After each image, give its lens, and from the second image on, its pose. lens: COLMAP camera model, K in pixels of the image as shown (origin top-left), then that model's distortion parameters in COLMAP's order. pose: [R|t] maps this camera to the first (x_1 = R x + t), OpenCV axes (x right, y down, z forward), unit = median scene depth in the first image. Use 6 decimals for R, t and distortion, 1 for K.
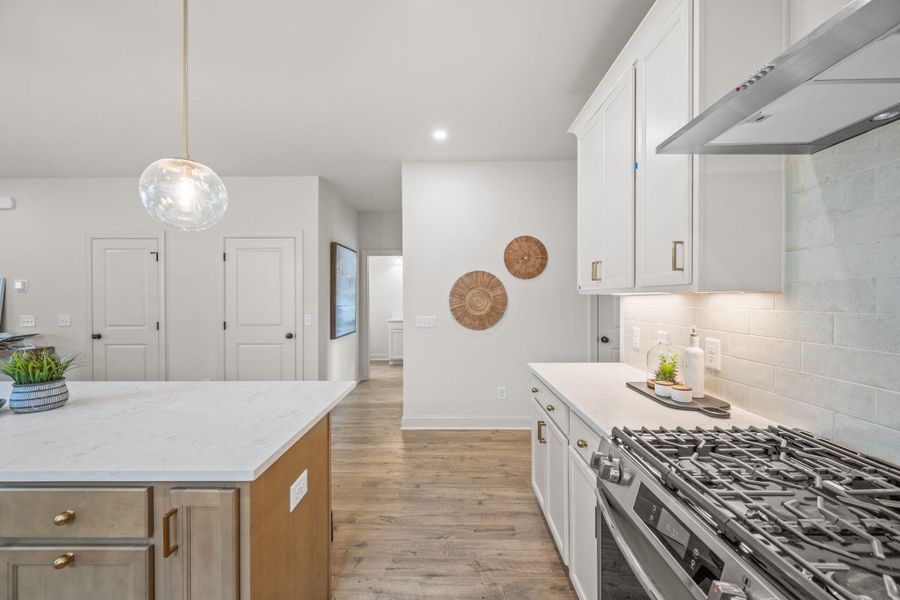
lens RADIAL K [[355.9, 0, 449.8], [0, 355.9, 293.6], [0, 0, 1]] dist [0.001238, -0.000139]
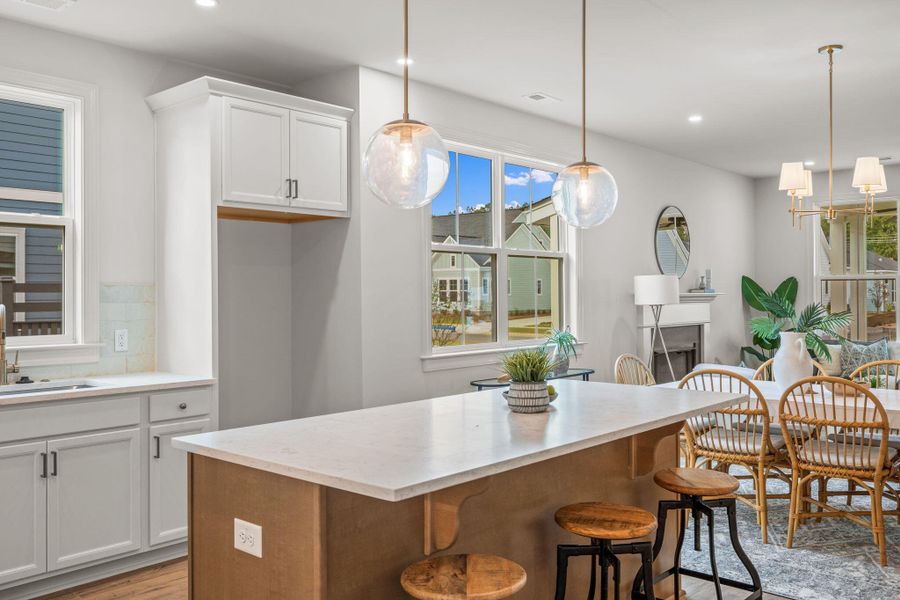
lens RADIAL K [[782.2, 0, 450.0], [0, 782.2, 300.0], [0, 0, 1]] dist [0.018768, 0.003644]
pose [[-0.653111, 0.009950, -0.757197, 0.512096], [0.013220, 0.999911, 0.001736, 0.027459], [0.757147, -0.008877, -0.653185, 2.116556]]
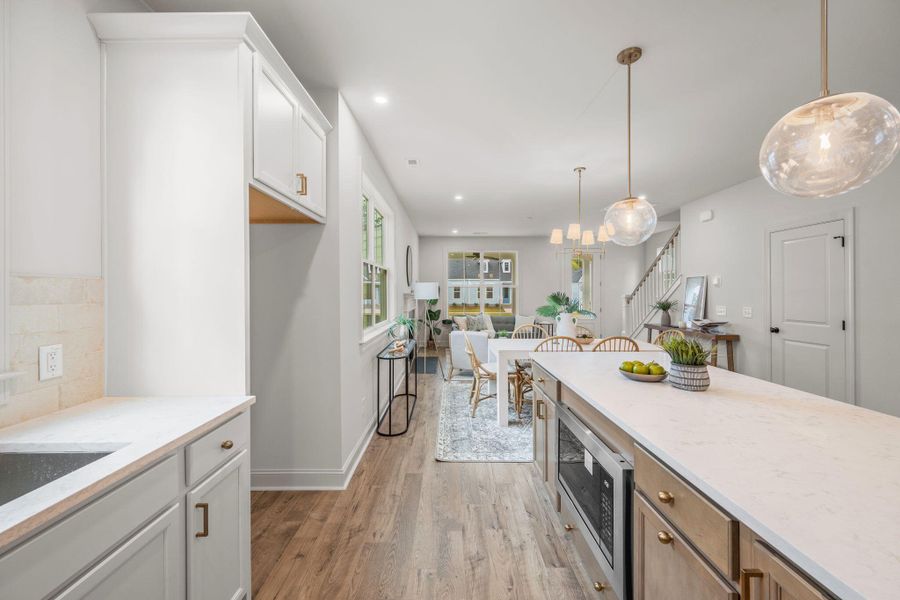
lens RADIAL K [[355.9, 0, 449.8], [0, 355.9, 293.6], [0, 0, 1]] dist [0.001238, -0.000139]
pose [[0.016070, 0.005320, -0.999857, -0.025002], [0.011066, 0.999924, 0.005498, 0.007602], [0.999810, -0.011153, 0.016010, 0.221841]]
